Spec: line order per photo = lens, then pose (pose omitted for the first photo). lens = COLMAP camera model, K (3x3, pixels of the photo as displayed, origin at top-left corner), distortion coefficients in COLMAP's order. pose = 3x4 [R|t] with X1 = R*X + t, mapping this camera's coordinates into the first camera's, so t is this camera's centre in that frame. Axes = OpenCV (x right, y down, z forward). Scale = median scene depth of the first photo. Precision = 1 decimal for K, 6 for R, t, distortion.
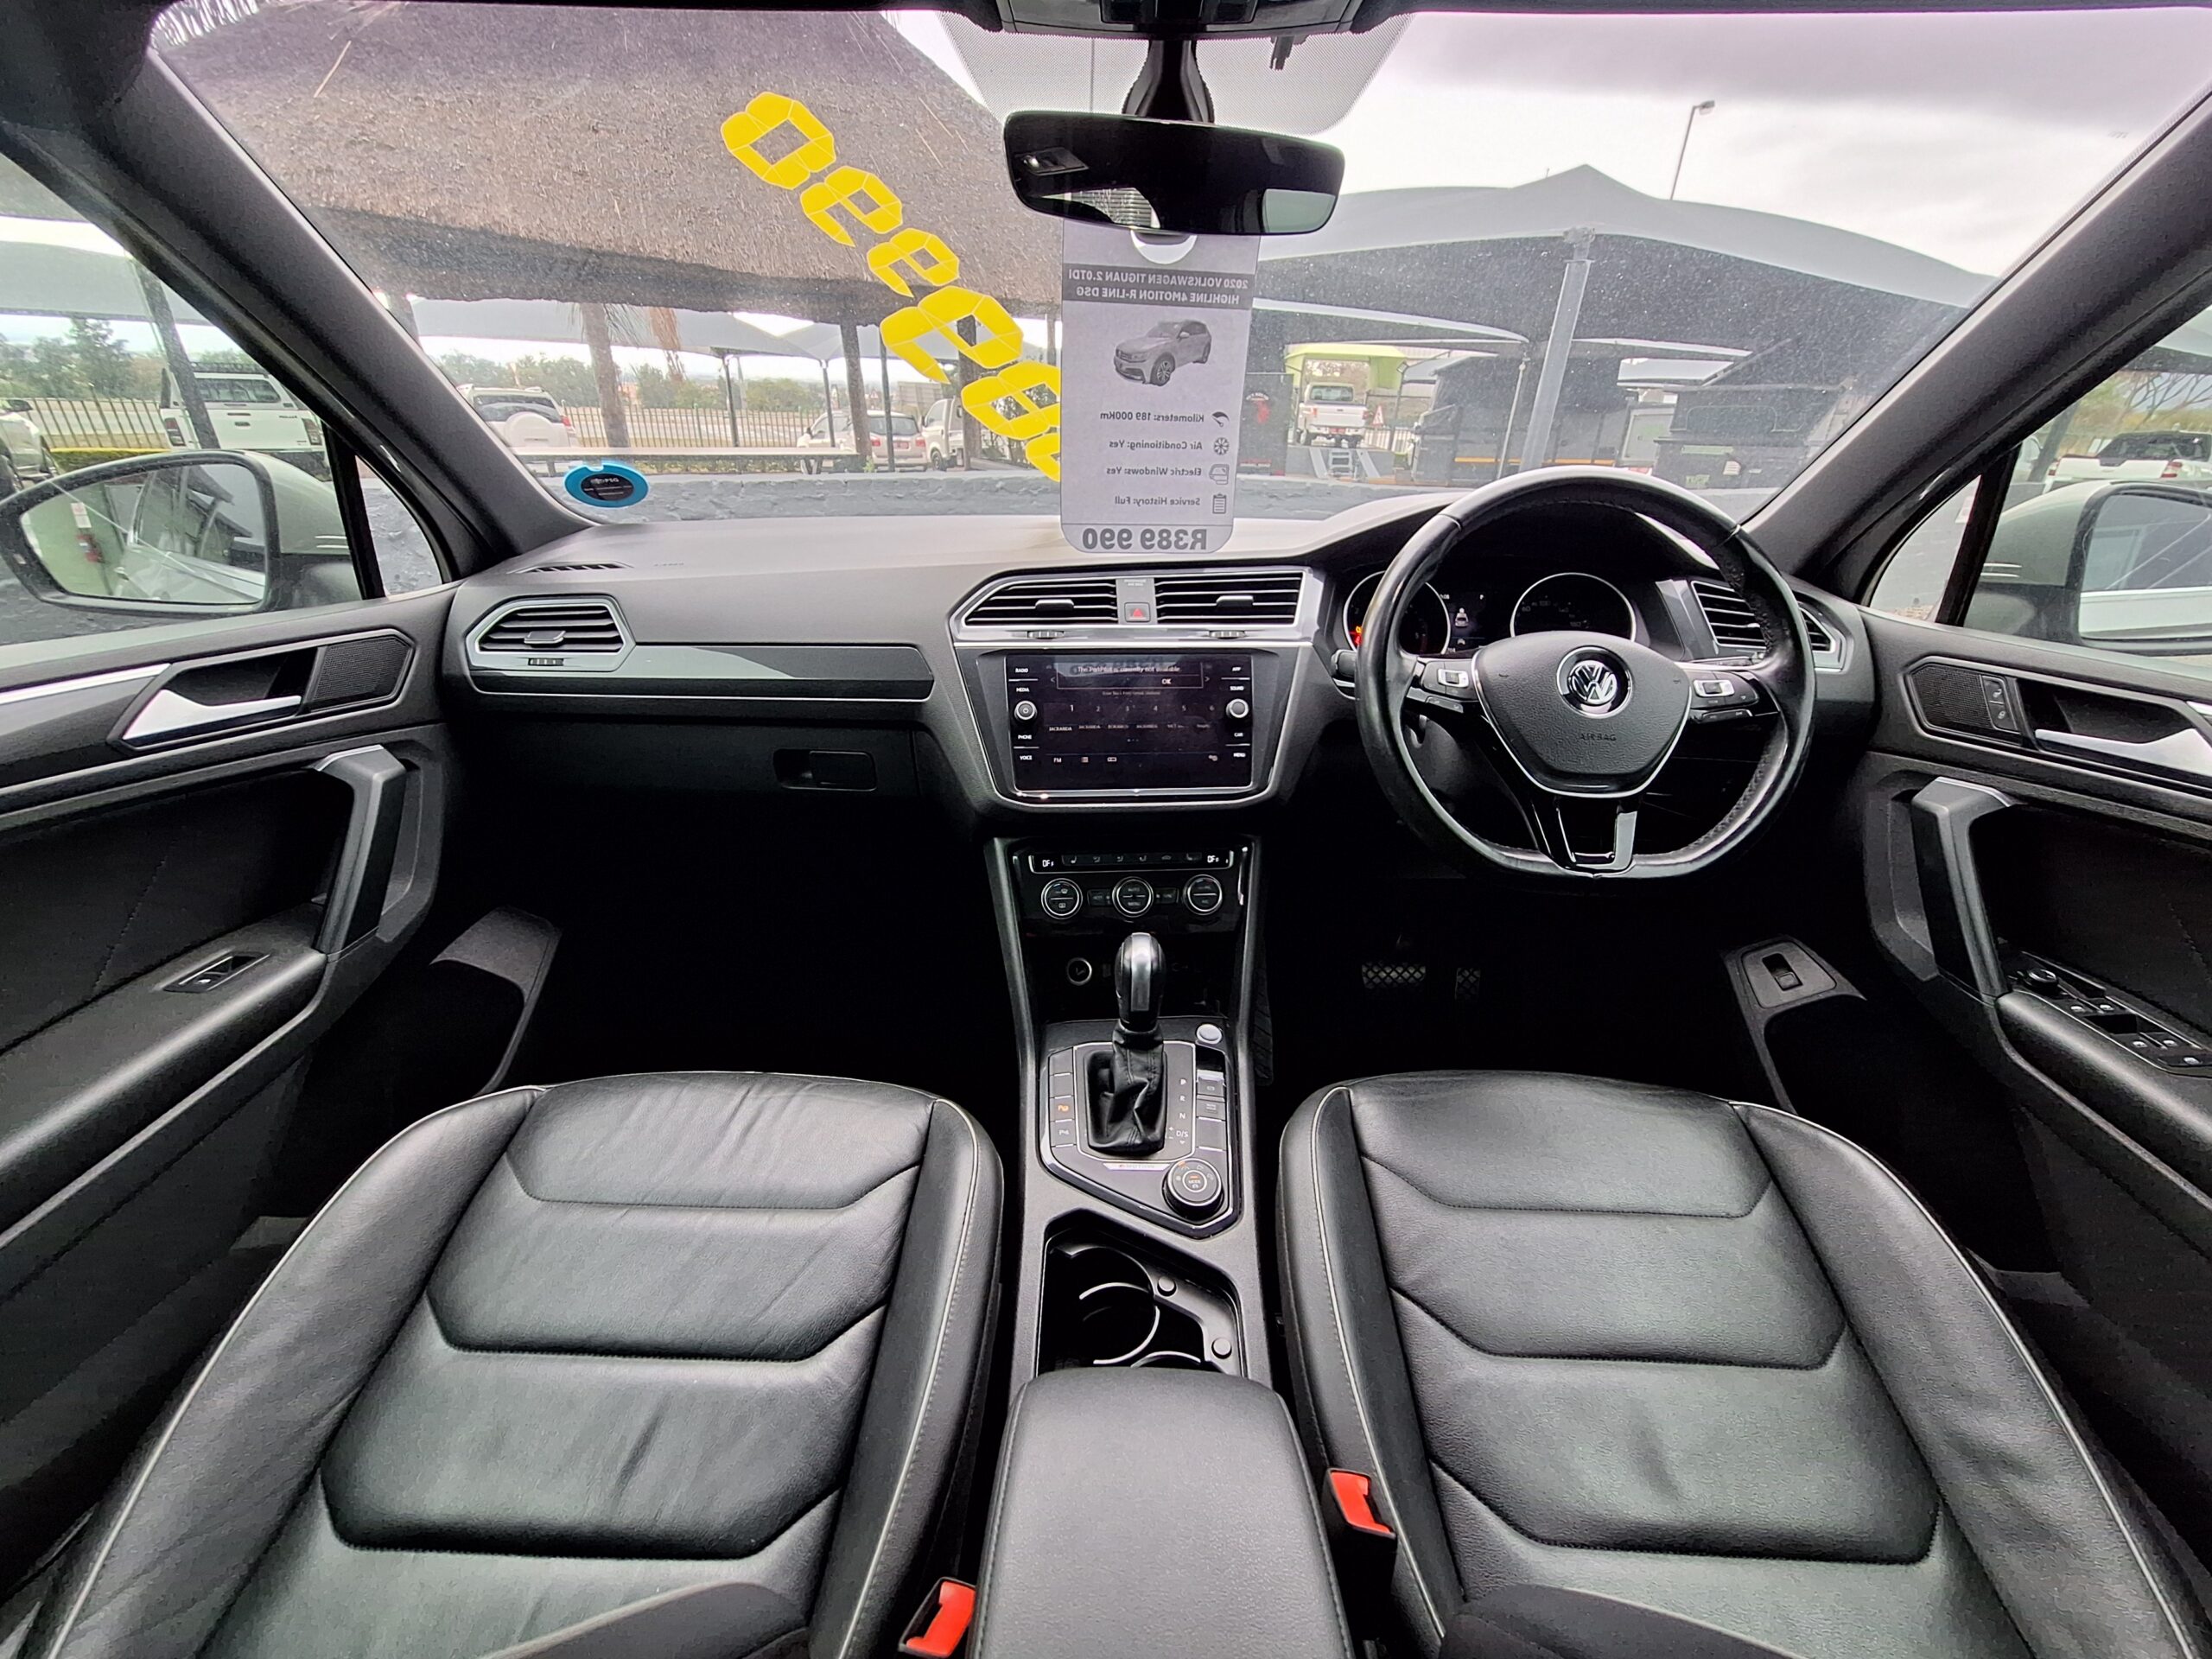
lens RADIAL K [[858.7, 0, 1112.1], [0, 858.7, 821.6], [0, 0, 1]] dist [-0.000433, -0.000166]
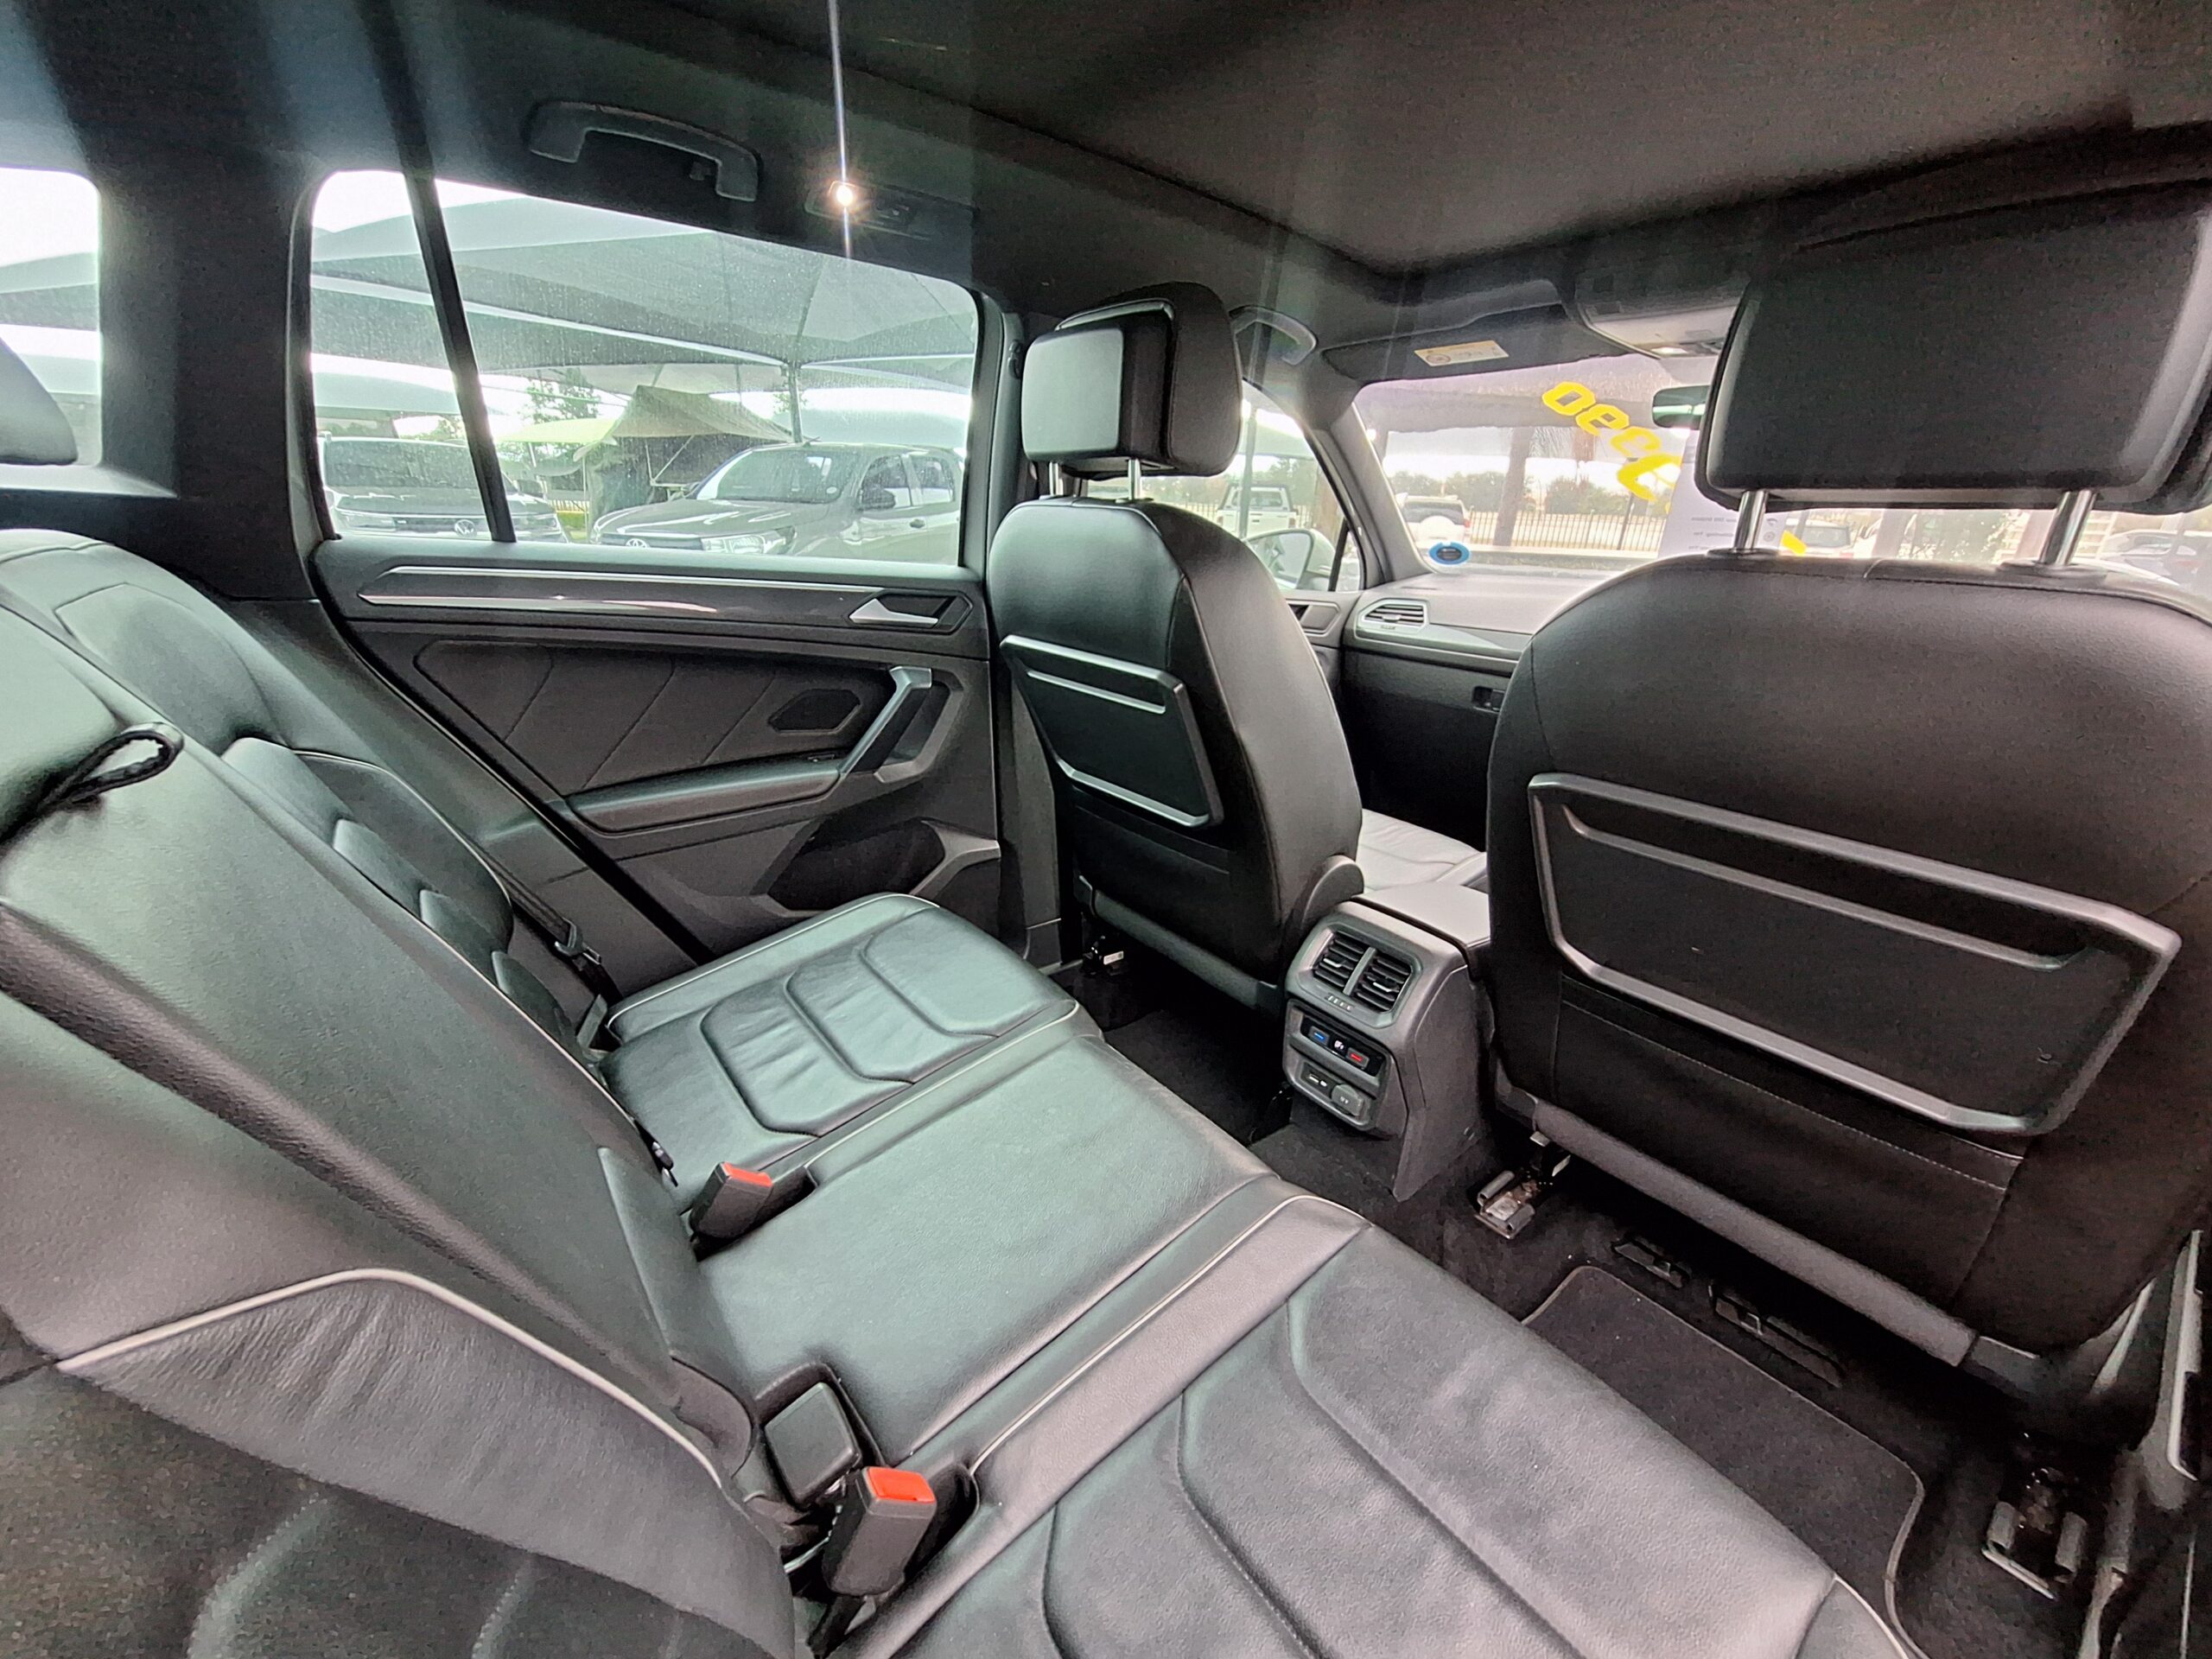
lens RADIAL K [[858.7, 0, 1112.1], [0, 858.7, 821.6], [0, 0, 1]] dist [-0.000433, -0.000166]
pose [[0.623897, 0.273399, -0.732124, 0.678948], [-0.348254, 0.935916, 0.052729, 0.440849], [0.699623, 0.222068, 0.679127, -0.916402]]
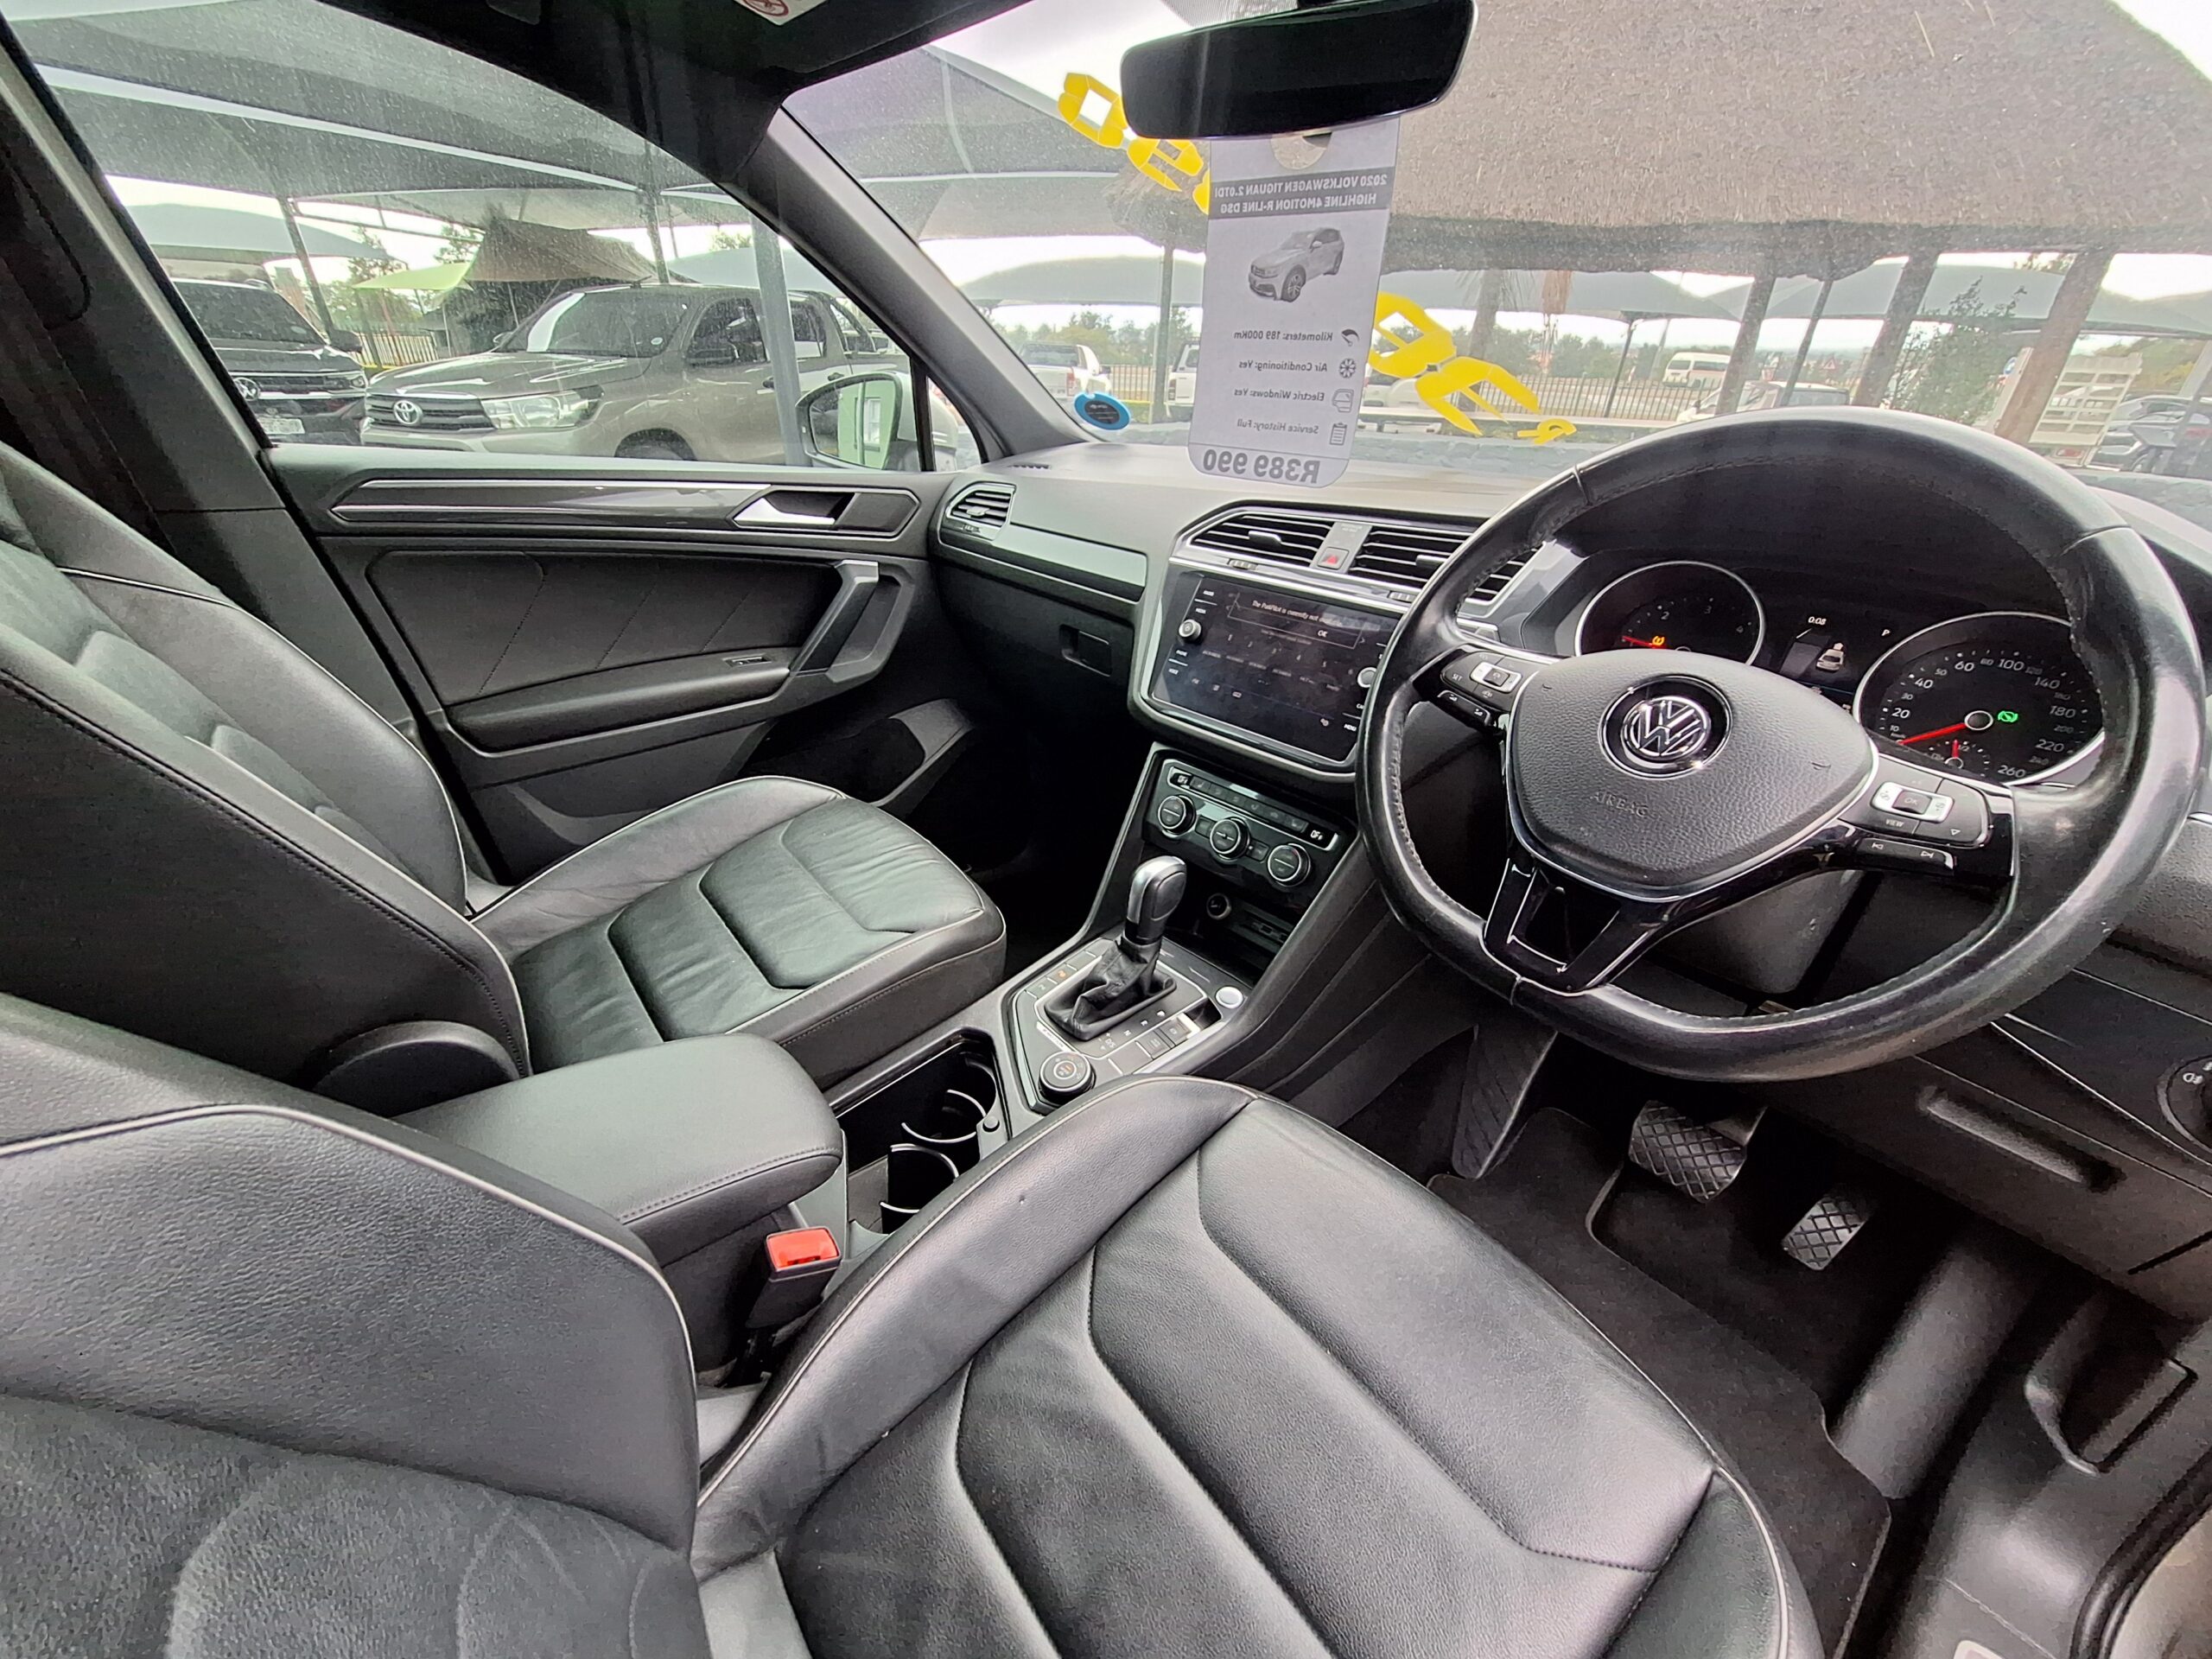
lens RADIAL K [[886.0, 0, 1136.2], [0, 886.0, 833.9], [0, 0, 1]] dist [0.001326, -0.000699]
pose [[0.655411, 0.355336, -0.666463, 0.756266], [-0.339004, 0.926936, 0.160830, -0.055487], [0.674917, 0.120524, 0.727984, 0.221320]]
